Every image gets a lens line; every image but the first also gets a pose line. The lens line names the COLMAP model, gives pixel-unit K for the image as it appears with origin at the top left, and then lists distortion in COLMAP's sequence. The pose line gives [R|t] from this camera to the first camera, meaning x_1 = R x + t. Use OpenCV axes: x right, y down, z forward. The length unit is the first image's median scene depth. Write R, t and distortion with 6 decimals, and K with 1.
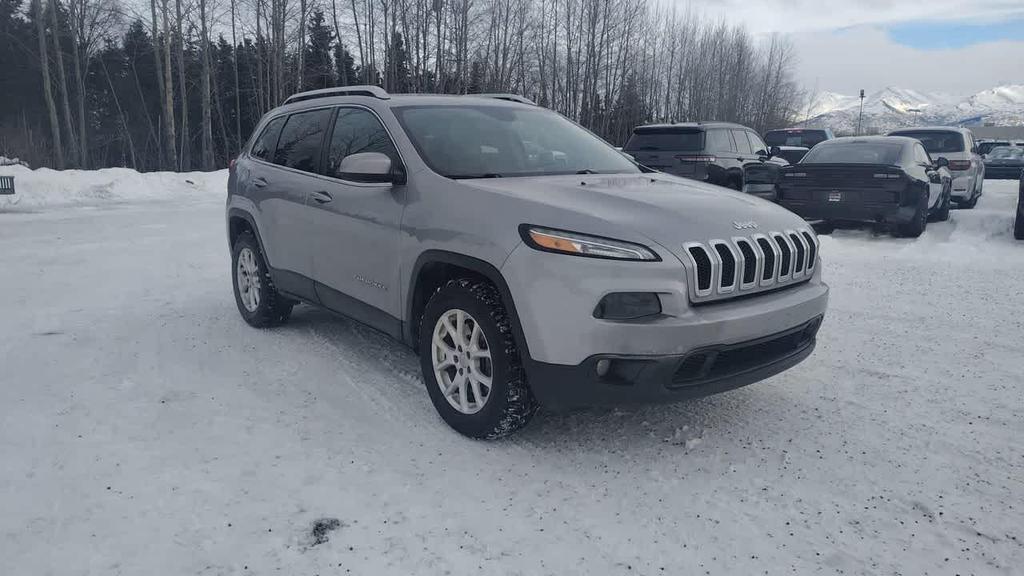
lens RADIAL K [[710.3, 0, 513.5], [0, 710.3, 279.6], [0, 0, 1]] dist [0.036494, -0.040962]
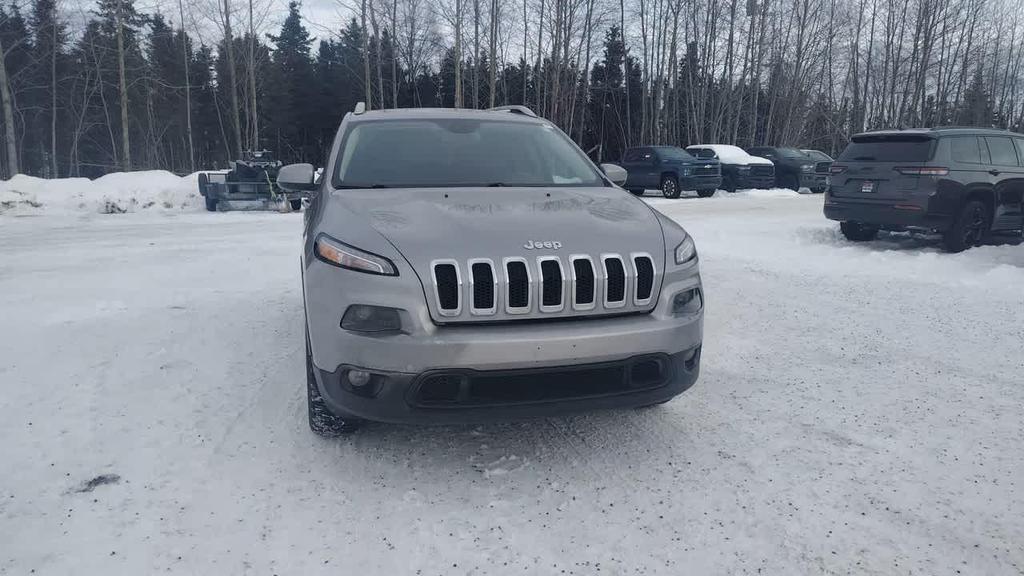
lens RADIAL K [[710.3, 0, 514.1], [0, 710.3, 294.5], [0, 0, 1]] dist [0.036494, -0.040962]
pose [[0.913523, 0.074783, -0.399855, 0.564903], [-0.072829, 0.997142, 0.020104, -0.024664], [0.400216, 0.010755, 0.916358, 0.125089]]
